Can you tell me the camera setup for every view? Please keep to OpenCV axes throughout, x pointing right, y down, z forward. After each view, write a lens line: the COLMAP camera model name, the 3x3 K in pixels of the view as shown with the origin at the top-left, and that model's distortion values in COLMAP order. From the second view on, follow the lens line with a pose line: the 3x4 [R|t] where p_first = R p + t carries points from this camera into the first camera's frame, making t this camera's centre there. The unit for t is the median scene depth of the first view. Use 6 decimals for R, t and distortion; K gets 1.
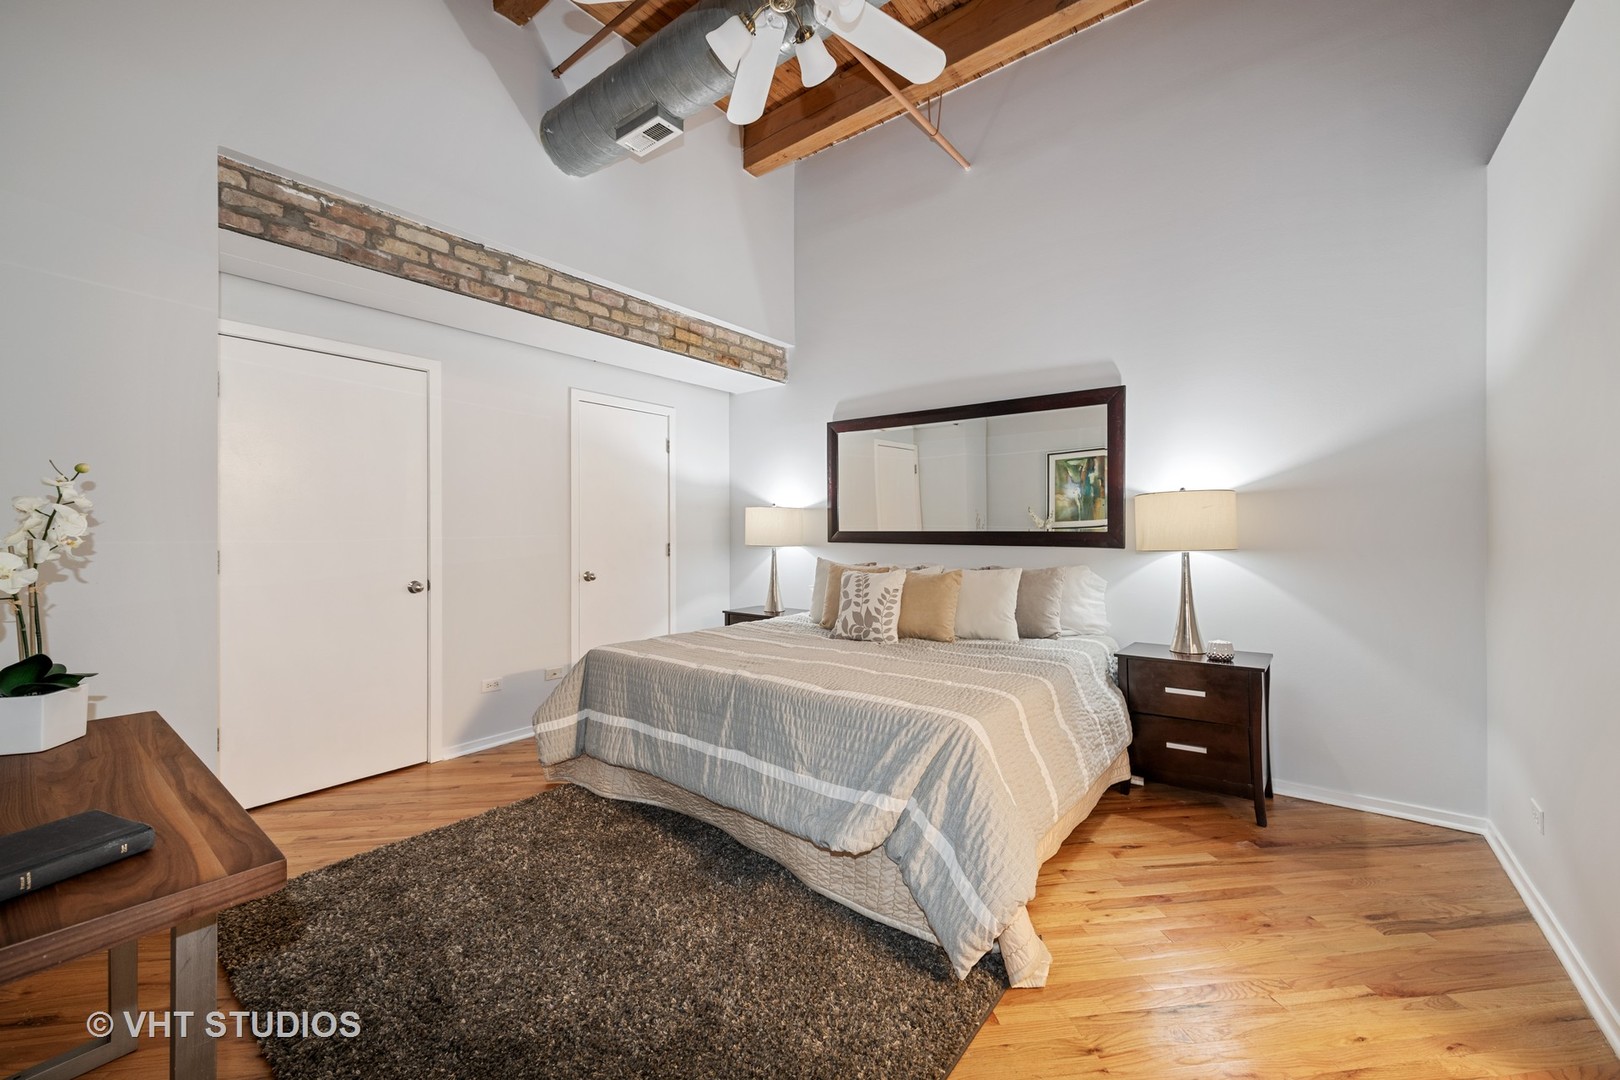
lens RADIAL K [[654.5, 0, 810.0], [0, 654.5, 540.0], [0, 0, 1]] dist [-0.001055, -0.000069]
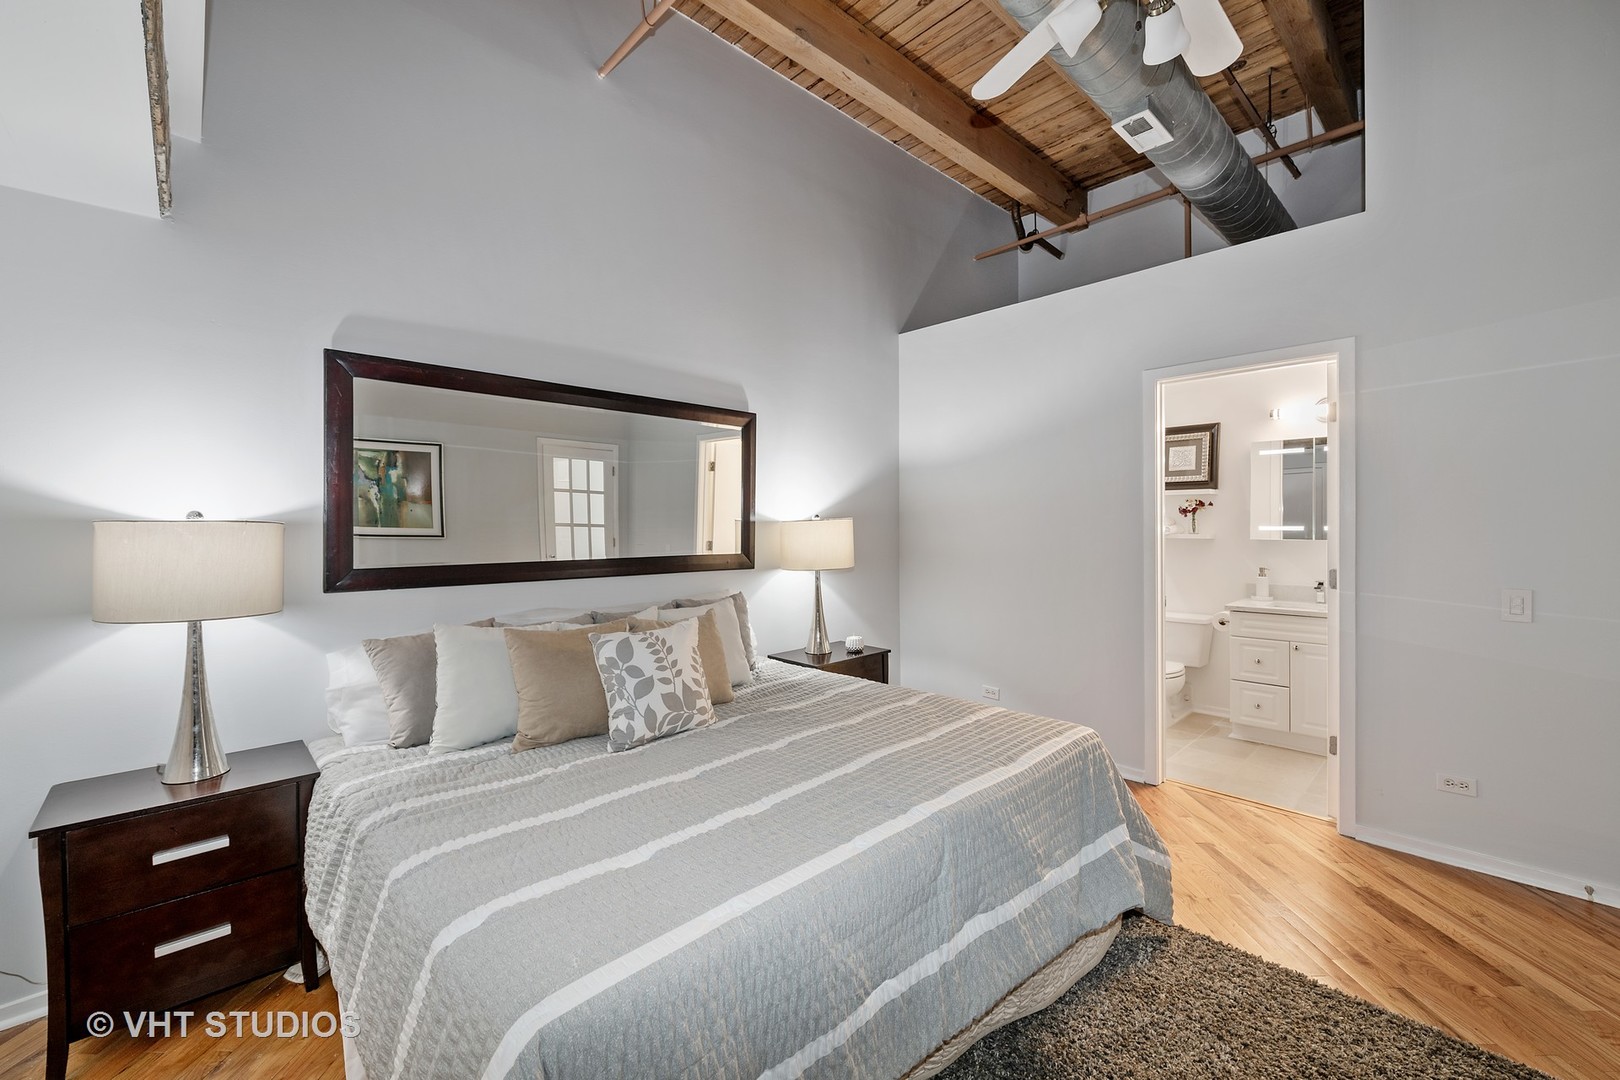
lens RADIAL K [[654.5, 0, 810.0], [0, 654.5, 540.0], [0, 0, 1]] dist [-0.001055, -0.000069]
pose [[0.158767, -0.023965, 0.987025, -0.422703], [0.015045, 0.999648, 0.021851, -0.042386], [-0.987201, 0.011381, 0.159072, 0.583138]]
